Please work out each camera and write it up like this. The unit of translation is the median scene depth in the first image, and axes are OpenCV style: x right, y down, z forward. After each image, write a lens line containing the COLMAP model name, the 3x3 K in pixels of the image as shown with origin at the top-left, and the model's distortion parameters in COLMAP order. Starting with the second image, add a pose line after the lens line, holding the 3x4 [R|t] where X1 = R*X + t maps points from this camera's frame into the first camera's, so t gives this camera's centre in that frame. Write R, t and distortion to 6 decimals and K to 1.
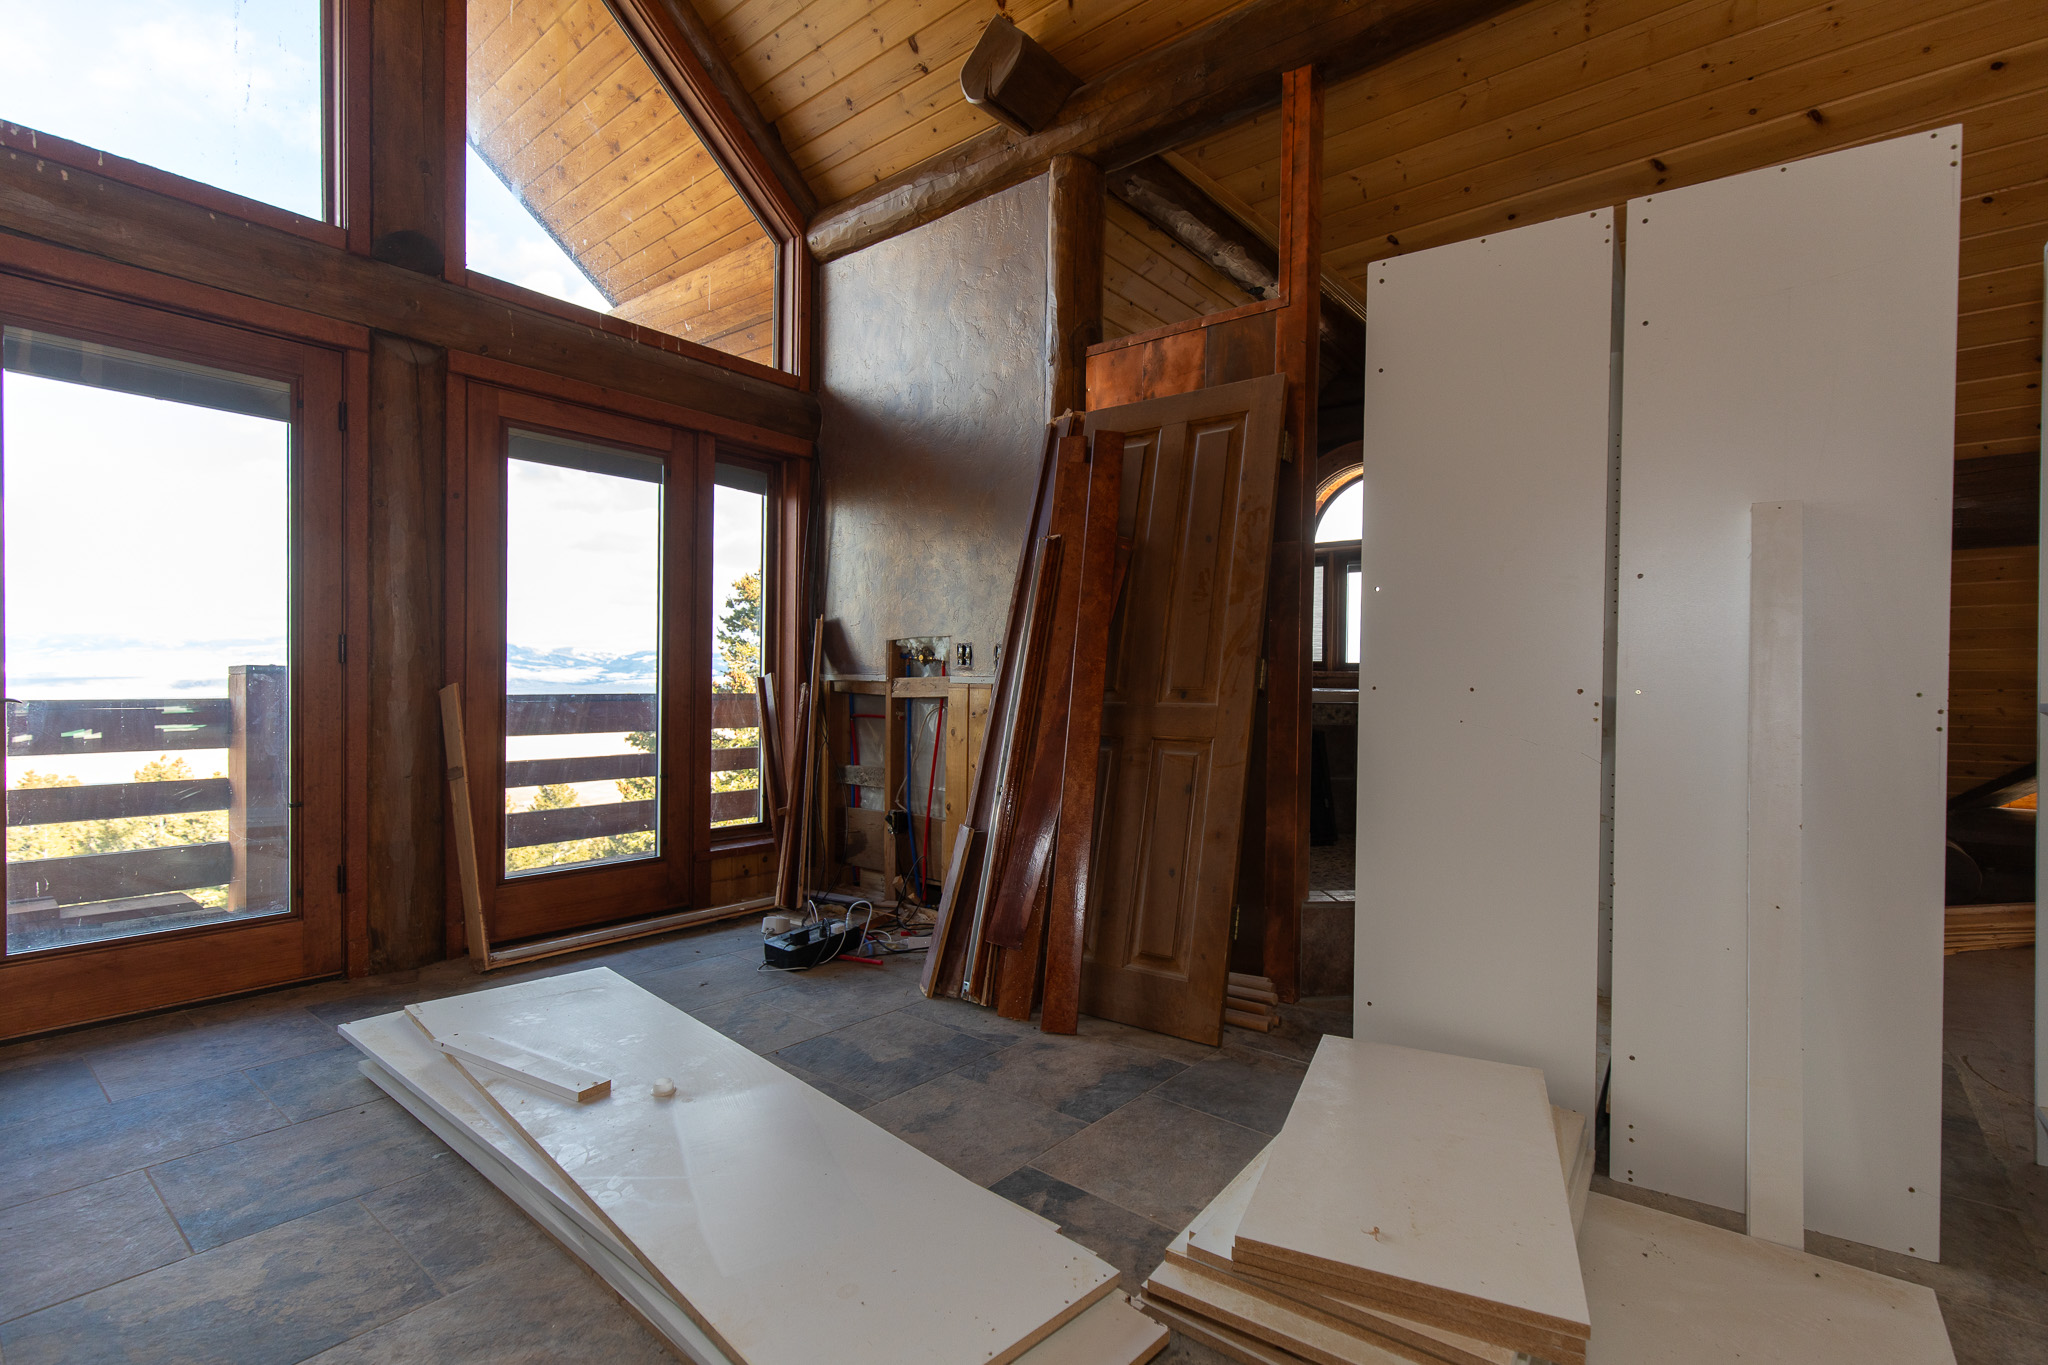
lens RADIAL K [[937.8, 0, 1023.2], [0, 937.8, 686.7], [0, 0, 1]] dist [0.002628, -0.001278]
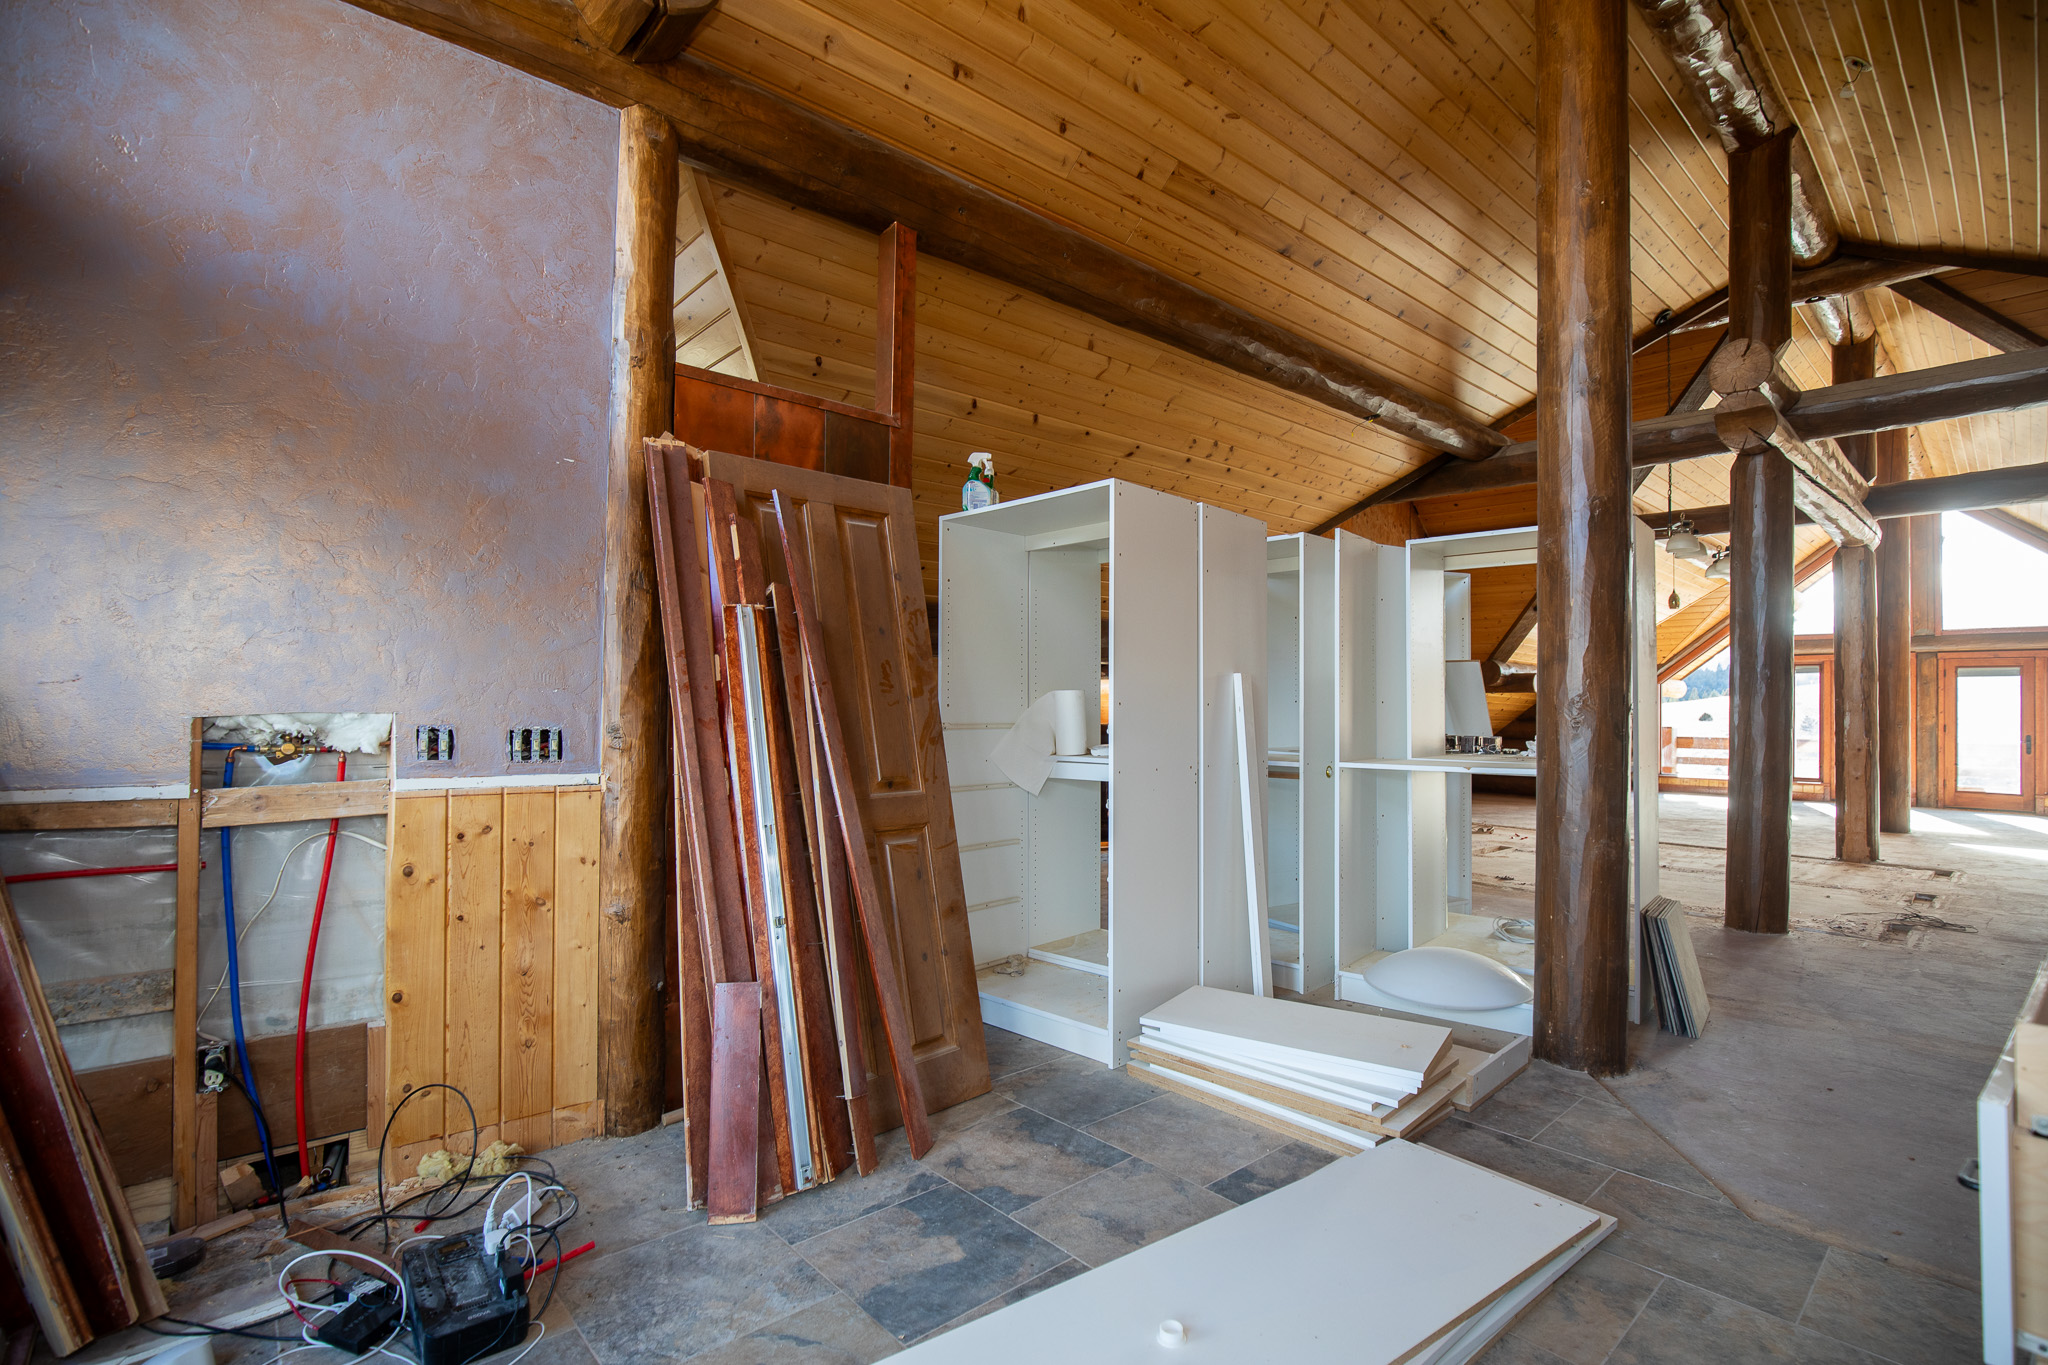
lens RADIAL K [[971.9, 0, 1024.0], [0, 971.9, 682.5], [0, 0, 1]] dist [-0.044374, -0.000393]
pose [[0.151961, 0.010198, 0.988334, -0.867501], [0.002903, 0.999938, -0.010764, -0.092336], [-0.988382, 0.004505, 0.151922, 0.708087]]
